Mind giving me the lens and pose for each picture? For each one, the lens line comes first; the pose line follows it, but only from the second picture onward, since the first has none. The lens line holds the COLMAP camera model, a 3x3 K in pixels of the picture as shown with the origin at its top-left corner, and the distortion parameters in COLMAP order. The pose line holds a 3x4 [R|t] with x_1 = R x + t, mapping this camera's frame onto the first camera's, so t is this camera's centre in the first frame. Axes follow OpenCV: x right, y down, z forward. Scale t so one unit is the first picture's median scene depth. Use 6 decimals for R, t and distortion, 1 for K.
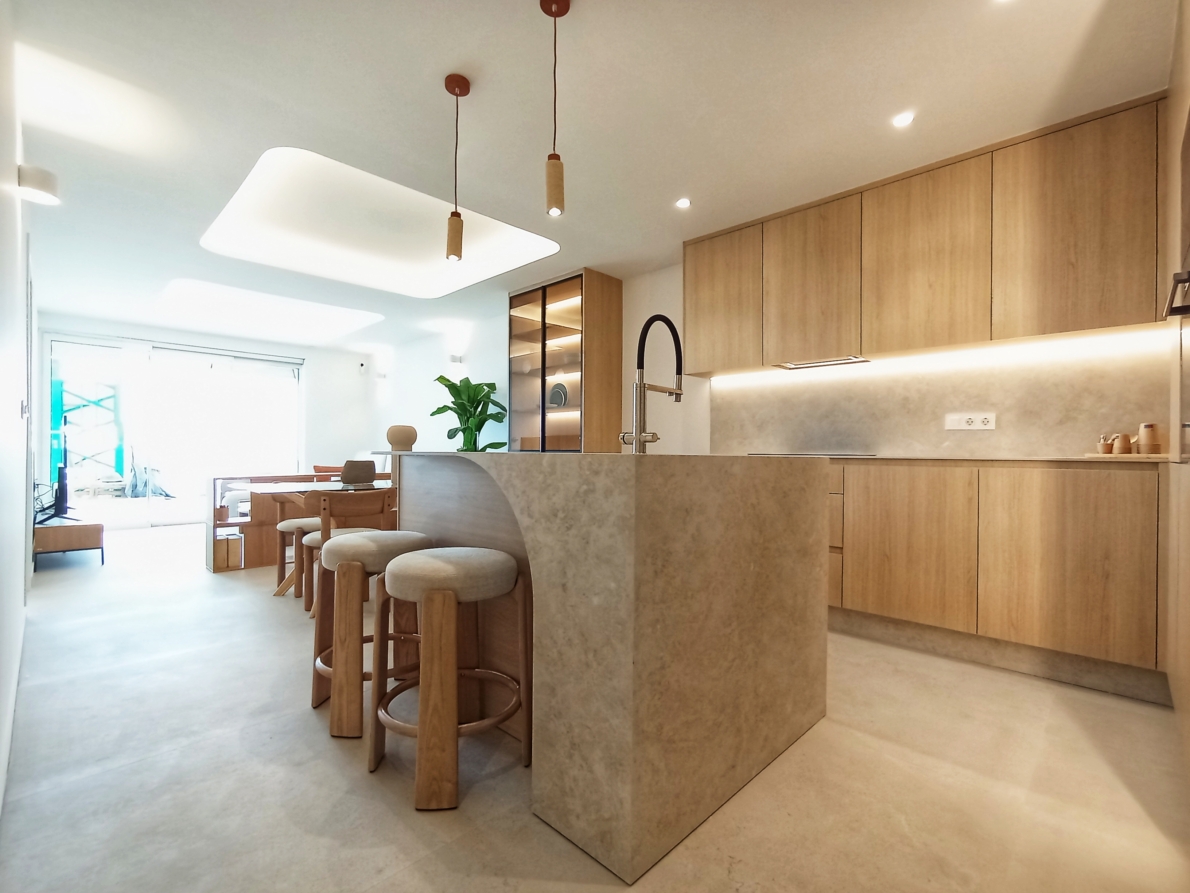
lens RADIAL K [[544.6, 0, 595.3], [0, 544.6, 451.9], [0, 0, 1]] dist [-0.039309, 0.021210]
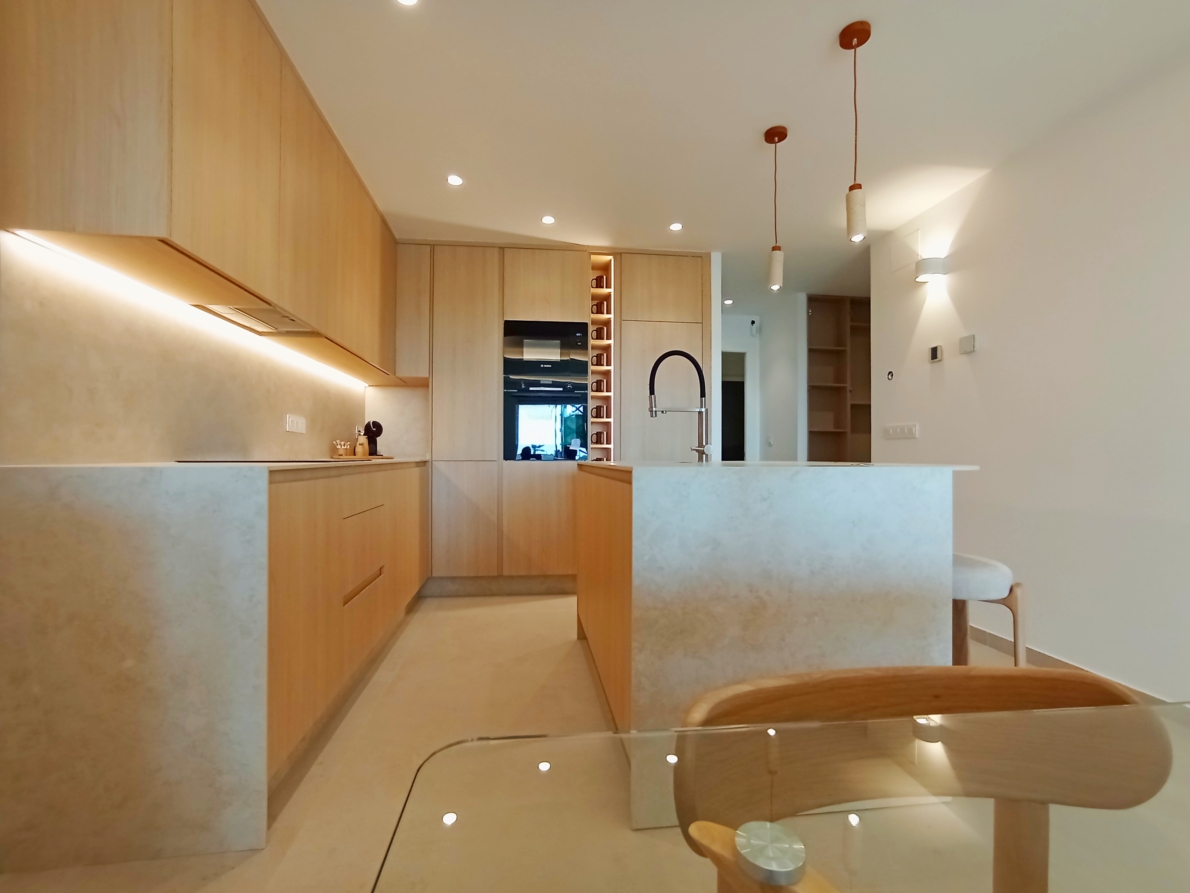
lens RADIAL K [[544.6, 0, 595.3], [0, 544.6, 451.9], [0, 0, 1]] dist [-0.039309, 0.021210]
pose [[-0.782412, -0.005701, 0.622735, -0.296868], [-0.008905, 0.999958, -0.002033, -0.007021], [-0.622698, -0.007136, -0.782430, 1.211686]]
